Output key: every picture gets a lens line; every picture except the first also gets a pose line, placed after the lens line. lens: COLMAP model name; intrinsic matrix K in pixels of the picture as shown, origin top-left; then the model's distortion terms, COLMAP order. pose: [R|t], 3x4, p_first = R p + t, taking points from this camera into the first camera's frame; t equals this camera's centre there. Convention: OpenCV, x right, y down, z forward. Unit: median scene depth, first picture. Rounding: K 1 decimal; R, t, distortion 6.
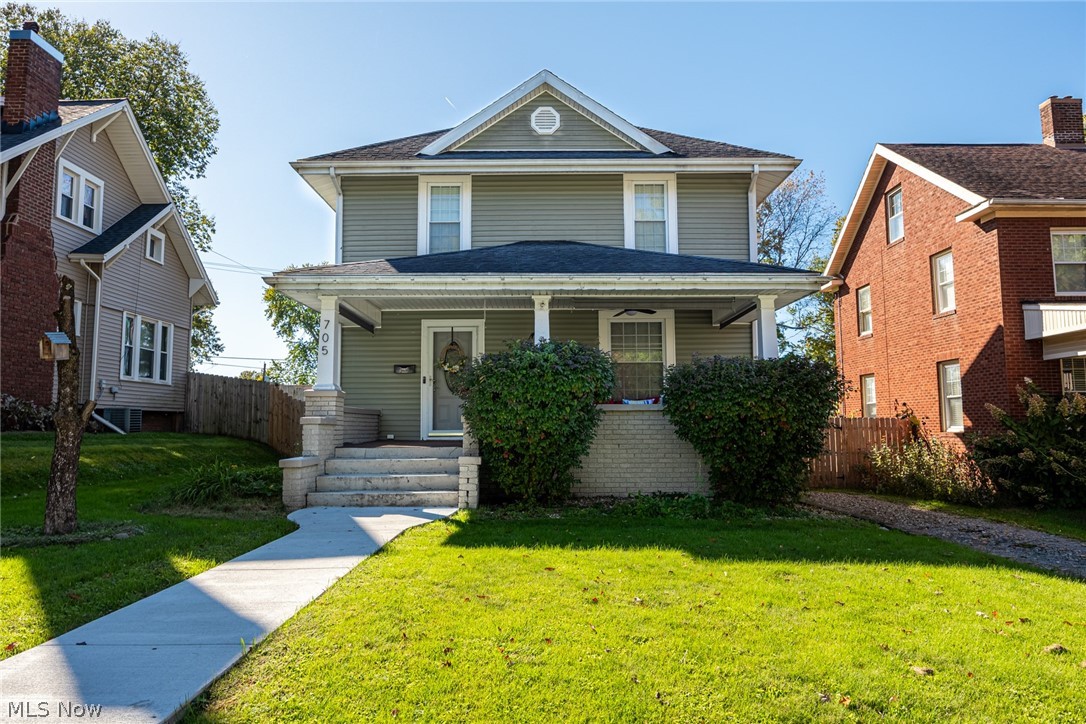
lens RADIAL K [[709.3, 0, 541.3], [0, 709.3, 358.3], [0, 0, 1]] dist [-0.004030, -0.001380]
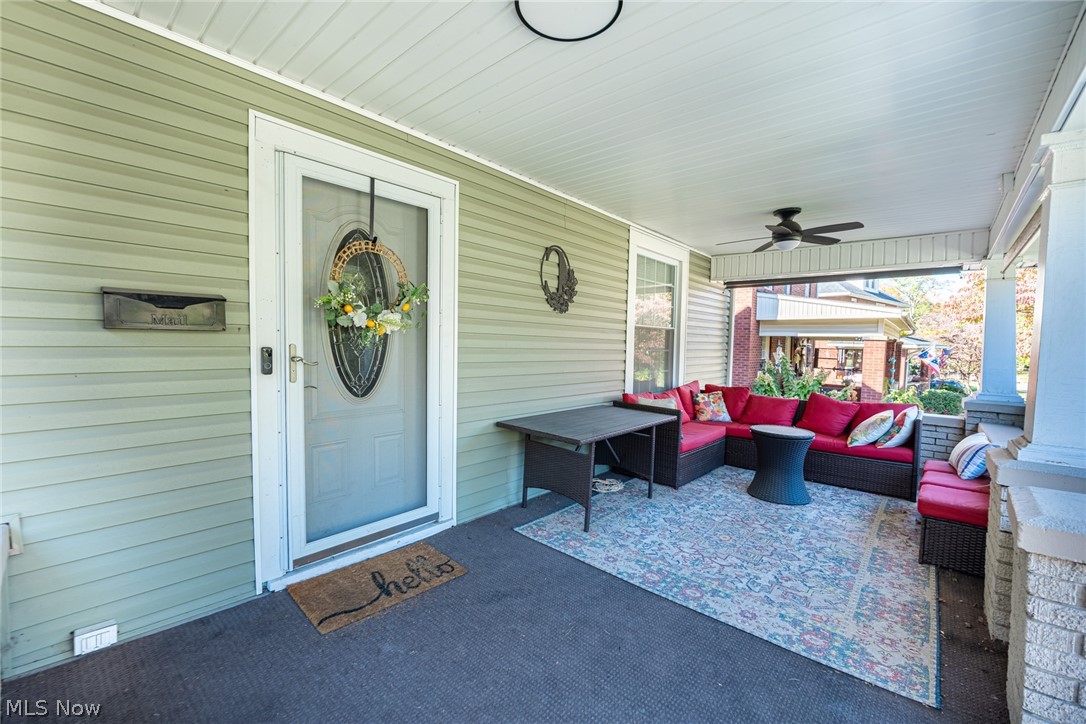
lens RADIAL K [[452.6, 0, 542.2], [0, 452.6, 365.7], [0, 0, 1]] dist [-0.002624, -0.000057]
pose [[0.663593, -0.017486, 0.747889, -0.214596], [-0.093985, 0.989857, 0.106534, 0.006012], [-0.742167, -0.140985, 0.655219, 0.799997]]
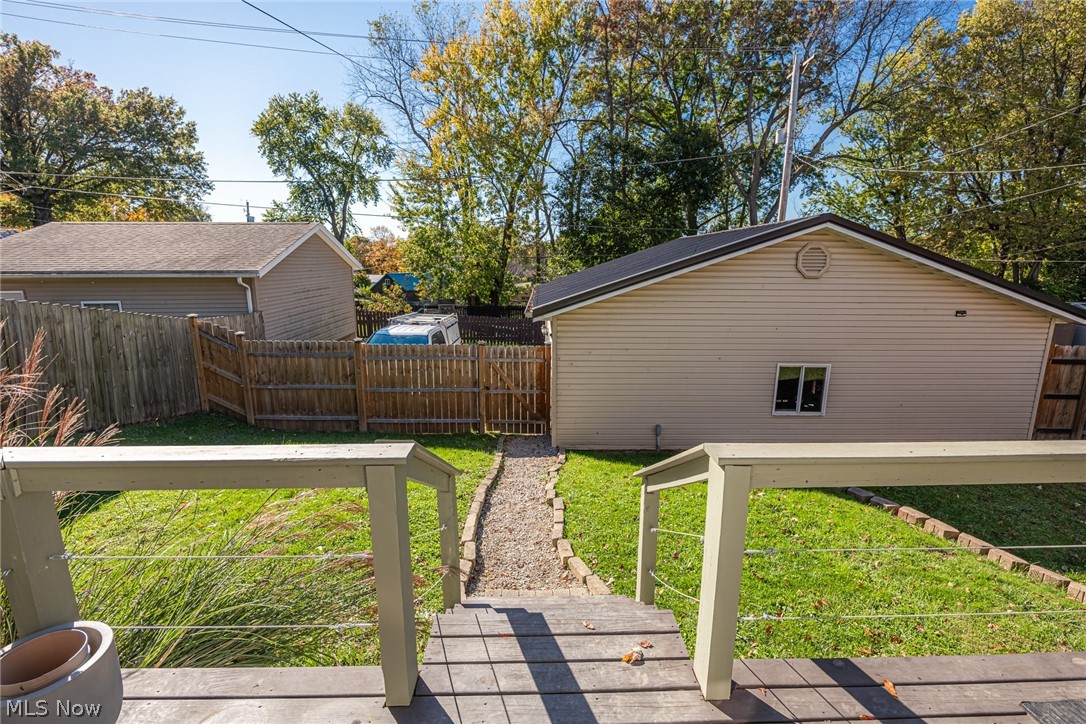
lens RADIAL K [[506.4, 0, 543.3], [0, 506.4, 362.4], [0, 0, 1]] dist [-0.000379, -0.000032]
pose [[0.999824, 0.002498, 0.018586, -0.099899], [-0.007758, 0.957410, 0.288627, 0.087269], [-0.017074, -0.288721, 0.957261, 1.857529]]
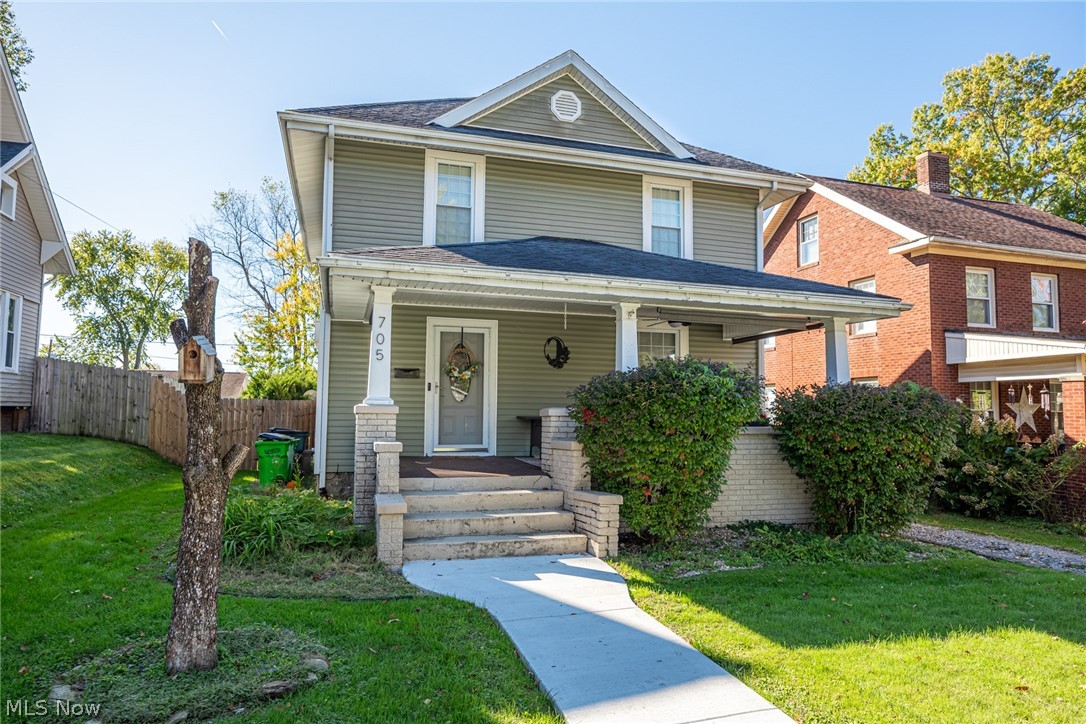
lens RADIAL K [[674.8, 0, 542.7], [0, 674.8, 364.4], [0, 0, 1]] dist [-0.010351, 0.000298]
pose [[0.957407, 0.037546, 0.286291, -0.262003], [-0.044236, 0.998878, 0.016933, -0.016180], [-0.285334, -0.028876, 0.957993, 0.168502]]
